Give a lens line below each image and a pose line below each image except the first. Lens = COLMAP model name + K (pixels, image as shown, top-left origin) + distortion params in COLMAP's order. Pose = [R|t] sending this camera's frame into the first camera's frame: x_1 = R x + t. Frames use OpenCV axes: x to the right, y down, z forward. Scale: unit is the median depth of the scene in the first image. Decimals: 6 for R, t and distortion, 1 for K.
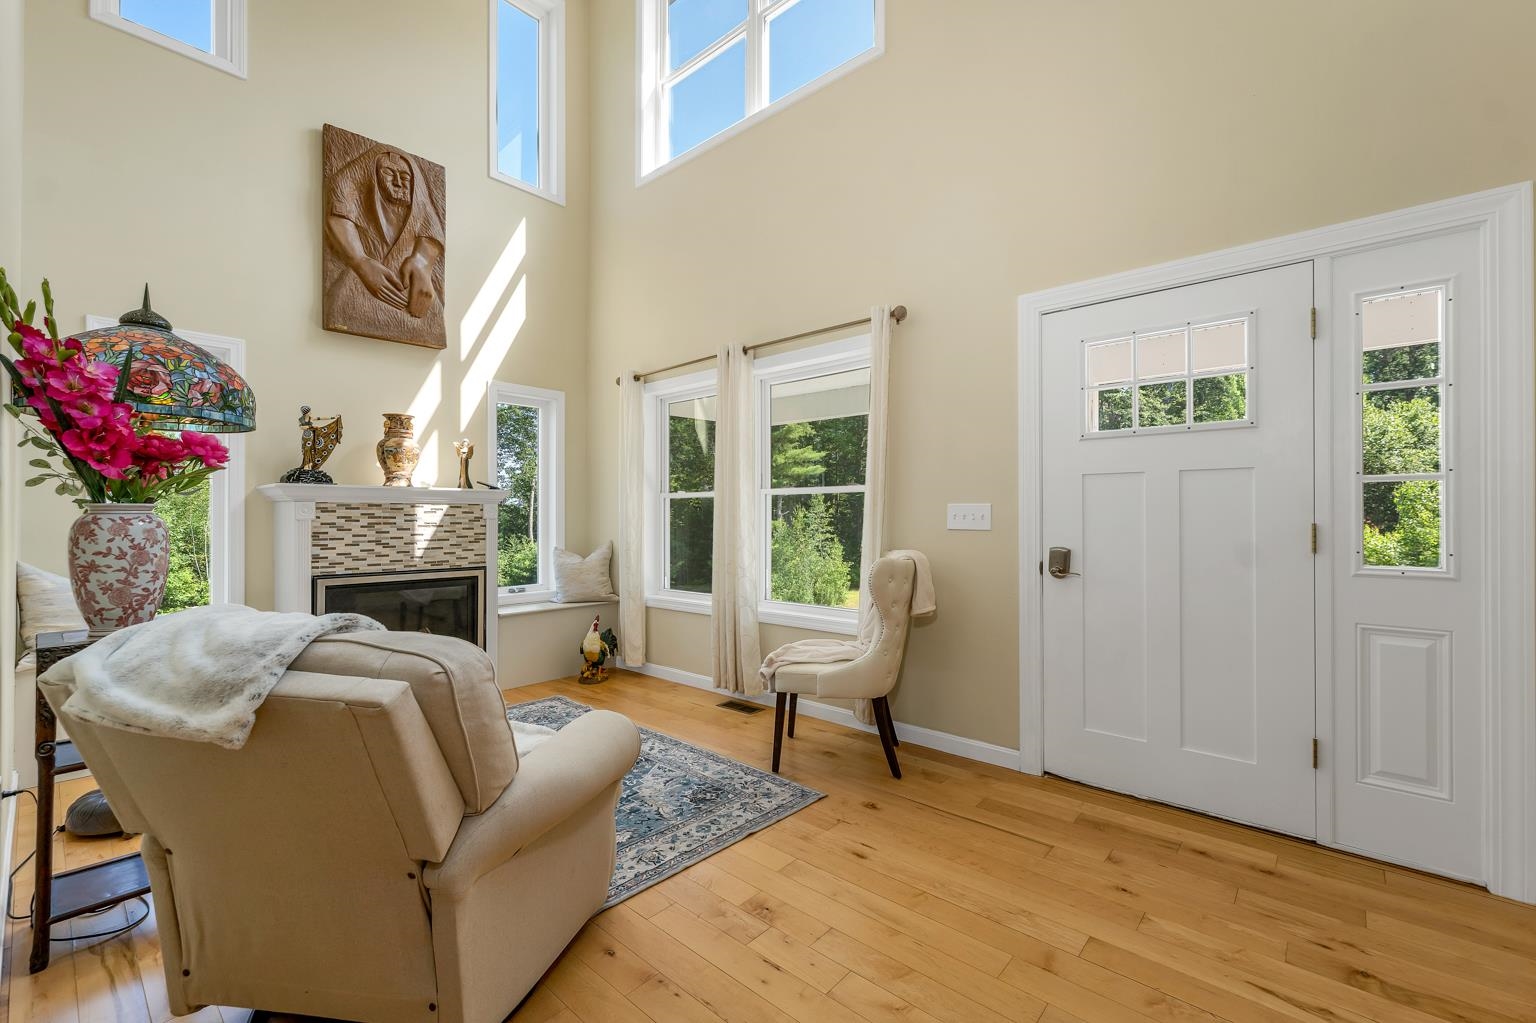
lens RADIAL K [[636.7, 0, 764.8], [0, 636.7, 511.0], [0, 0, 1]] dist [0.009433, -0.000200]
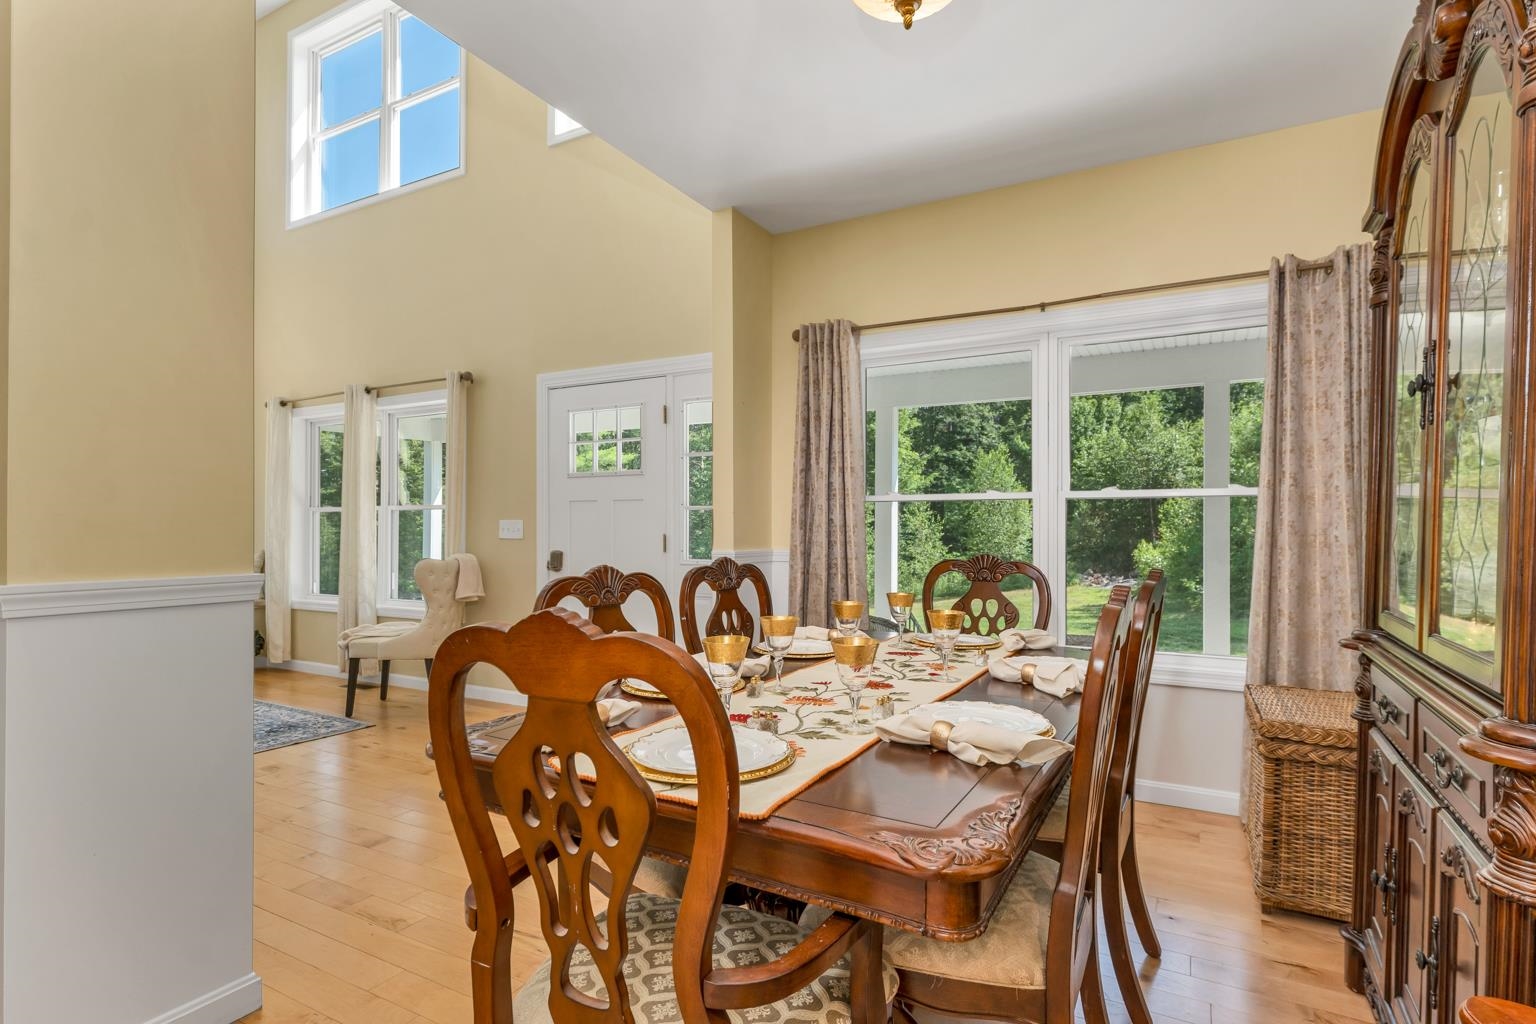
lens RADIAL K [[785.9, 0, 762.3], [0, 785.9, 515.7], [0, 0, 1]] dist [0.026267, 0.000571]
pose [[0.980218, 0.007806, 0.197769, 0.381280], [-0.006115, 0.999939, -0.009157, -0.005448], [-0.197829, 0.007767, 0.980206, -0.577288]]
